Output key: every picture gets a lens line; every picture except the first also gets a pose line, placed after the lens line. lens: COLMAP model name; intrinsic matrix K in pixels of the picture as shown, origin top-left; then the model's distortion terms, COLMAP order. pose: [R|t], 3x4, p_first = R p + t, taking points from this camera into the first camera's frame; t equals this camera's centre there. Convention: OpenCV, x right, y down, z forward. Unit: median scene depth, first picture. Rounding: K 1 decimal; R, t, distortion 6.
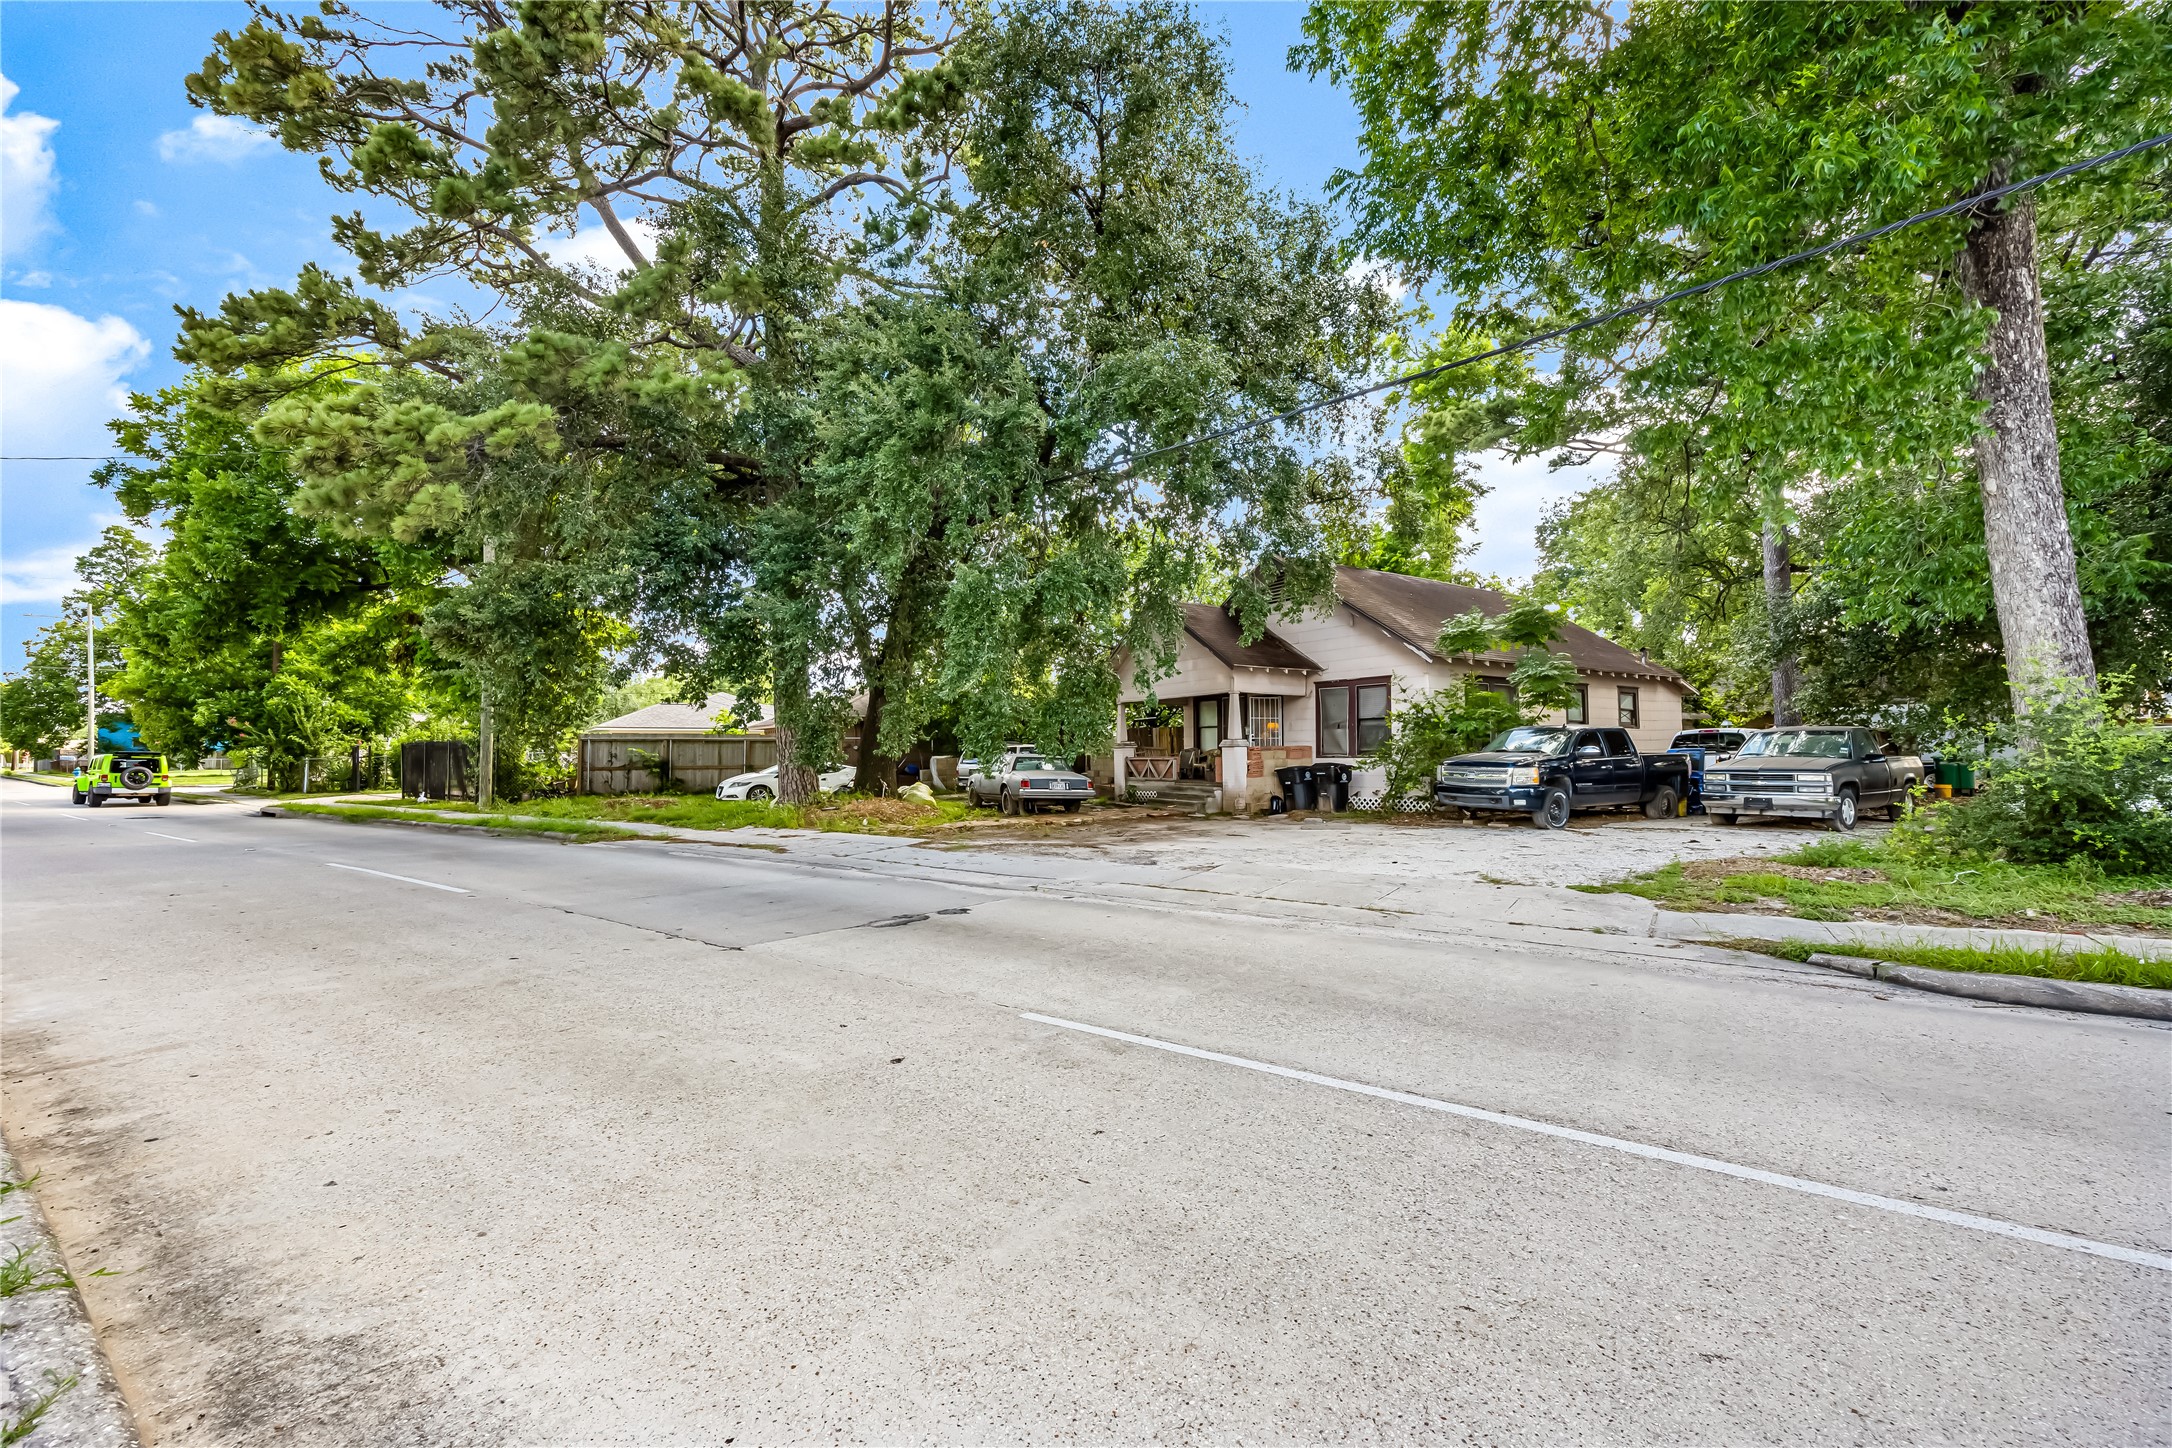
lens RADIAL K [[889.8, 0, 1076.5], [0, 889.8, 722.4], [0, 0, 1]] dist [-0.002804, 0.000408]
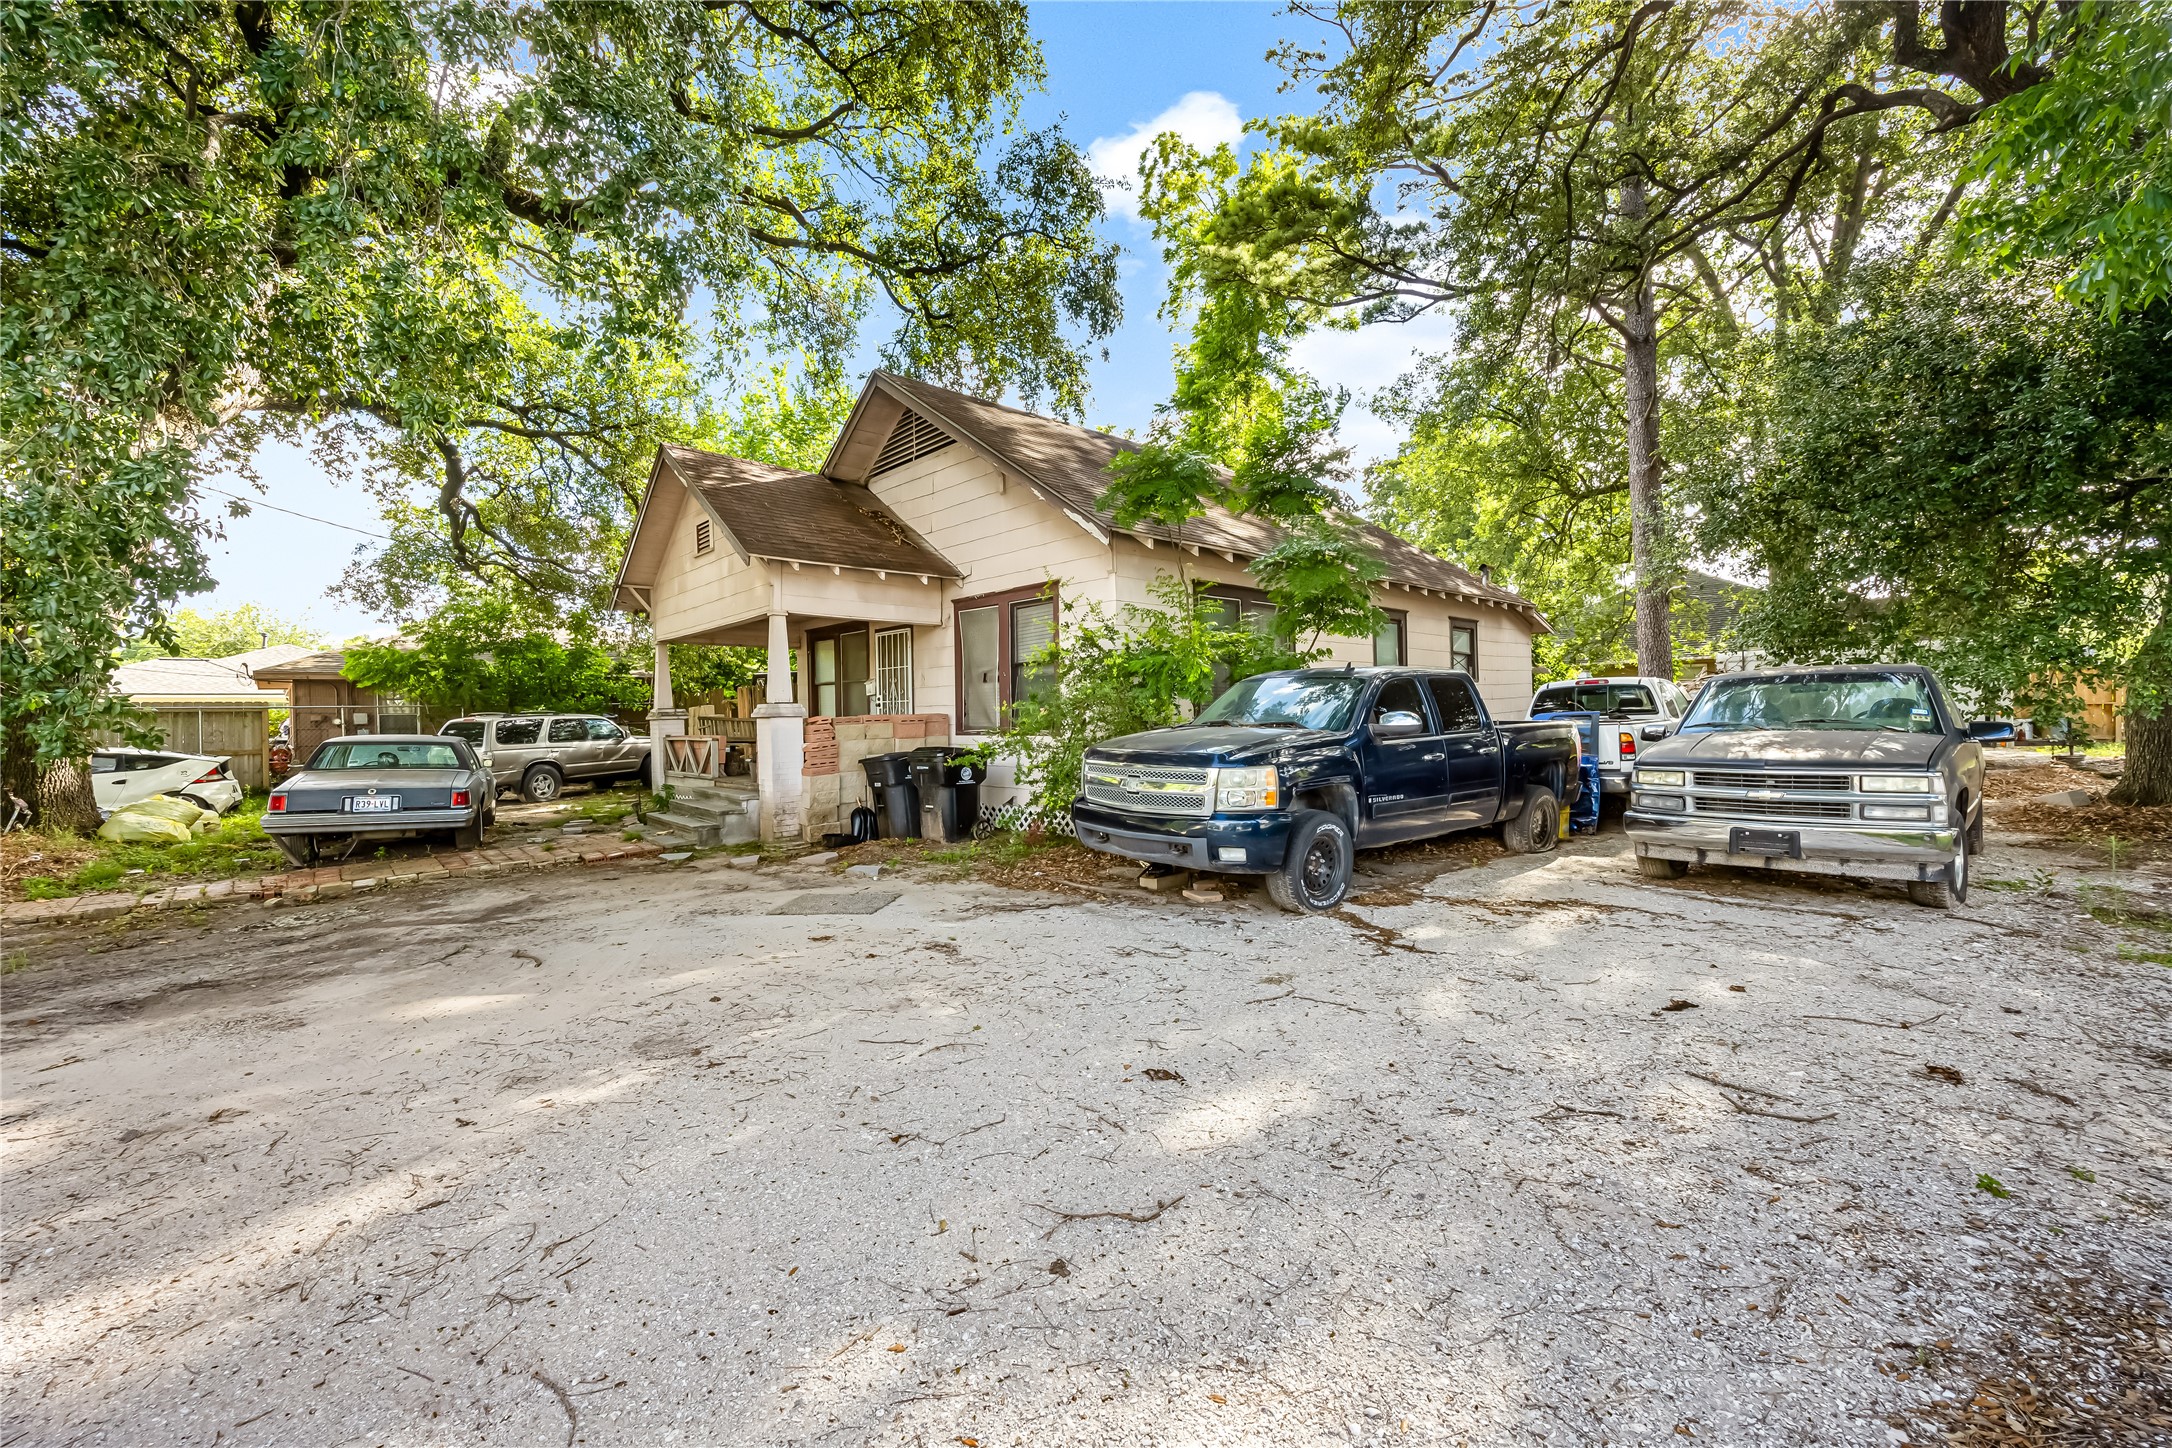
lens RADIAL K [[889.8, 0, 1092.7], [0, 889.8, 719.6], [0, 0, 1]] dist [-0.002804, 0.000408]
pose [[0.984783, -0.010786, 0.173456, 0.289121], [0.004635, 0.999347, 0.035832, 0.012020], [-0.173729, -0.034483, 0.984190, 0.487983]]
